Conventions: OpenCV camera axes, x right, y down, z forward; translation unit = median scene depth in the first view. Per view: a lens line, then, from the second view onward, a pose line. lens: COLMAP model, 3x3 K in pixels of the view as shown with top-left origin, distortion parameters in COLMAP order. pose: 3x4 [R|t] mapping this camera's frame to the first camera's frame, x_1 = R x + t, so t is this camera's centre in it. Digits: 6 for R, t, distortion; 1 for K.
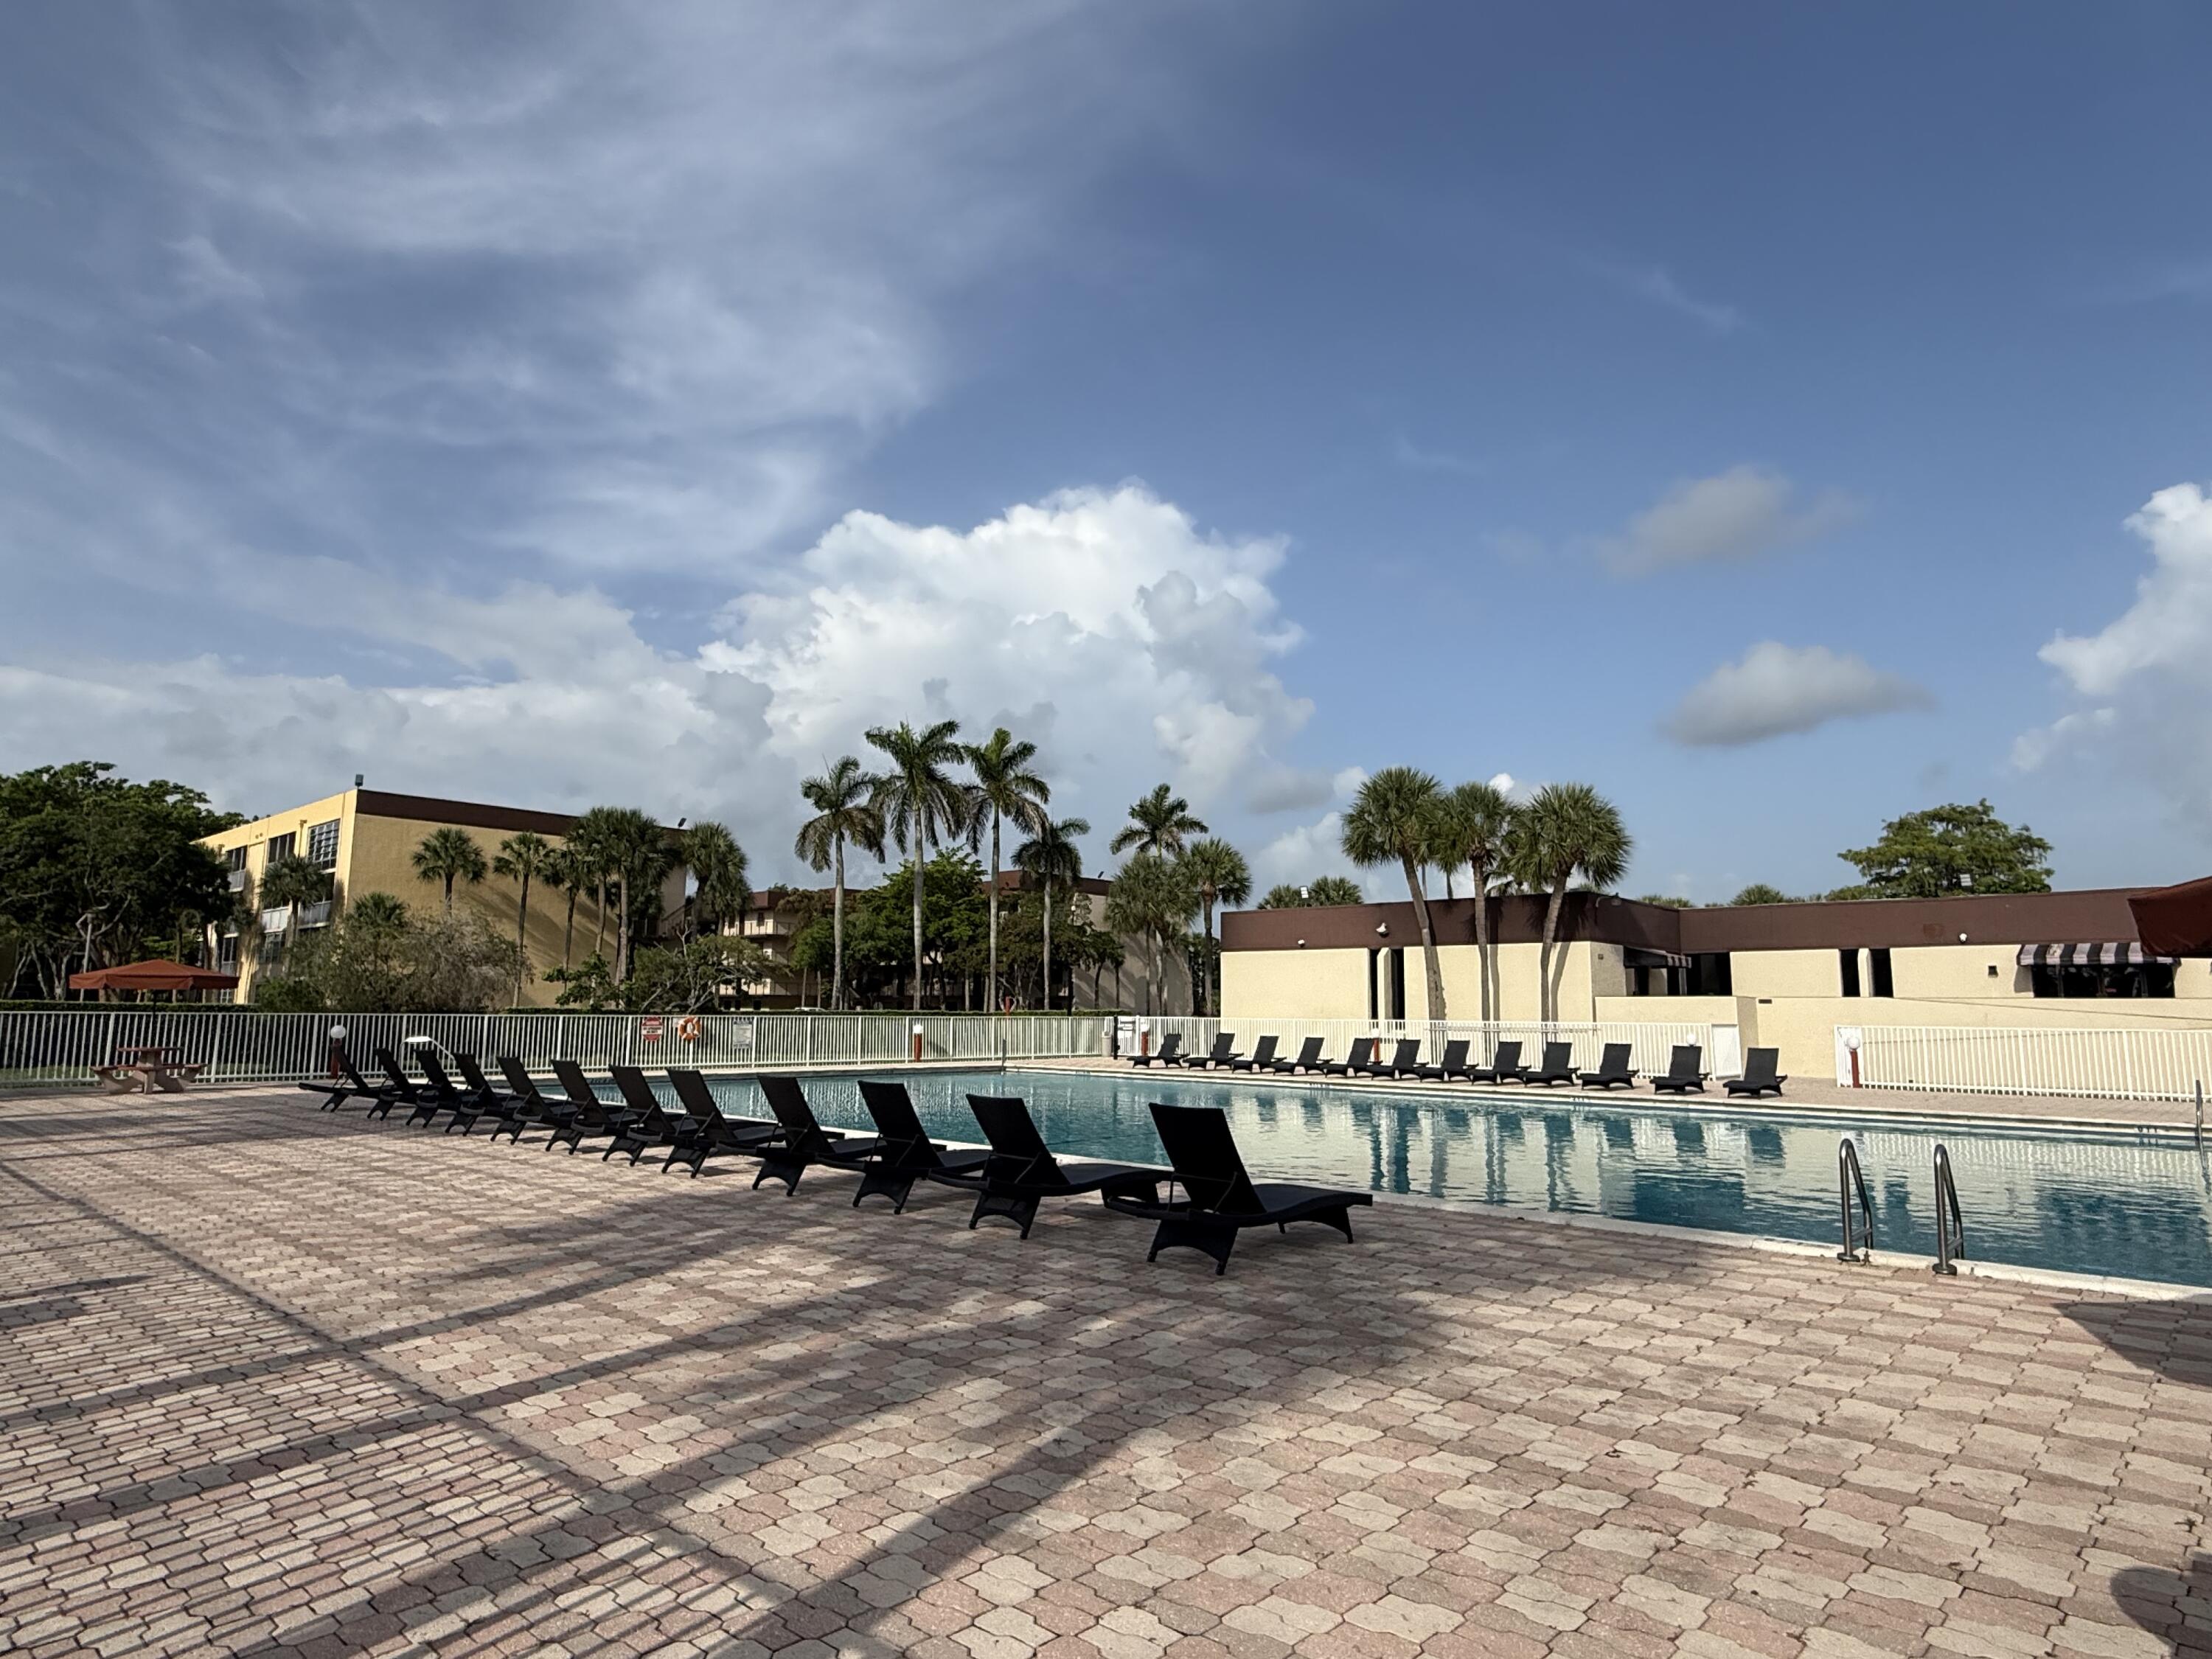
lens RADIAL K [[1224.2, 0, 1096.8], [0, 1224.2, 815.8], [0, 0, 1]] dist [-0.003315, 0.002057]
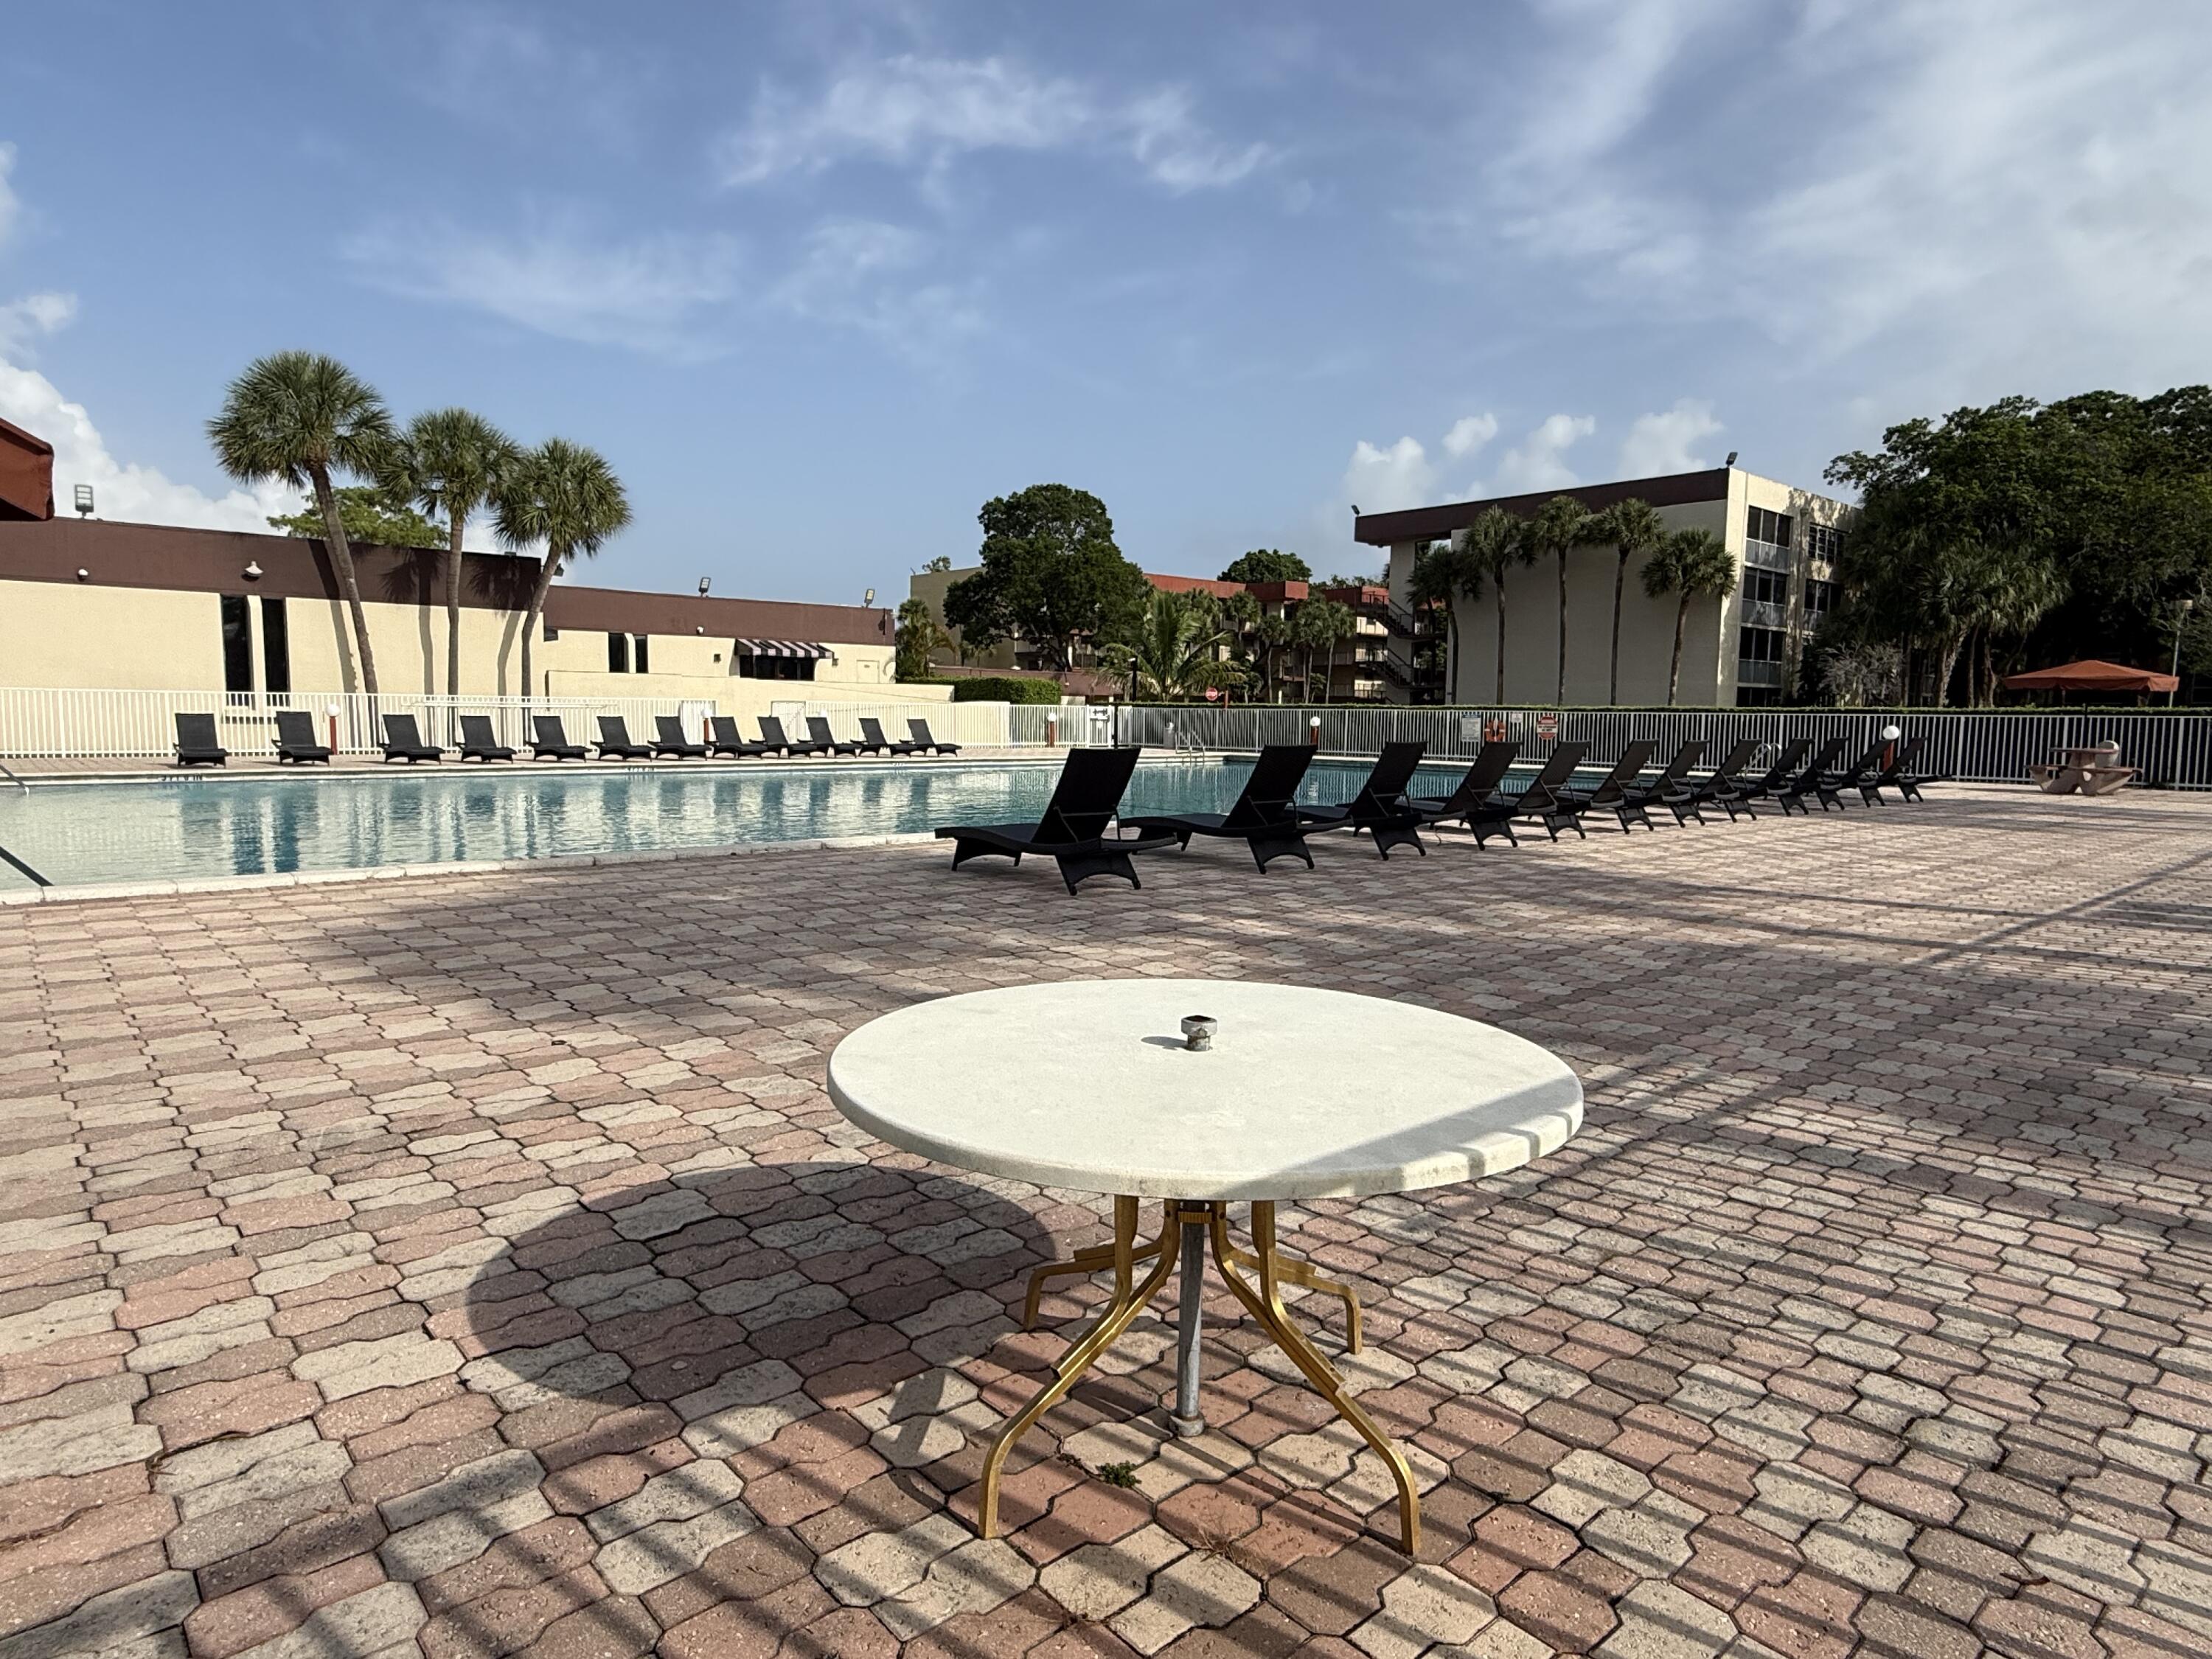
lens RADIAL K [[1224.2, 0, 1113.9], [0, 1224.2, 801.4], [0, 0, 1]] dist [-0.003315, 0.002057]
pose [[0.098163, -0.083679, 0.991646, -0.298839], [-0.175571, 0.979372, 0.100023, 0.041987], [-0.979560, -0.183923, 0.081447, 0.262482]]
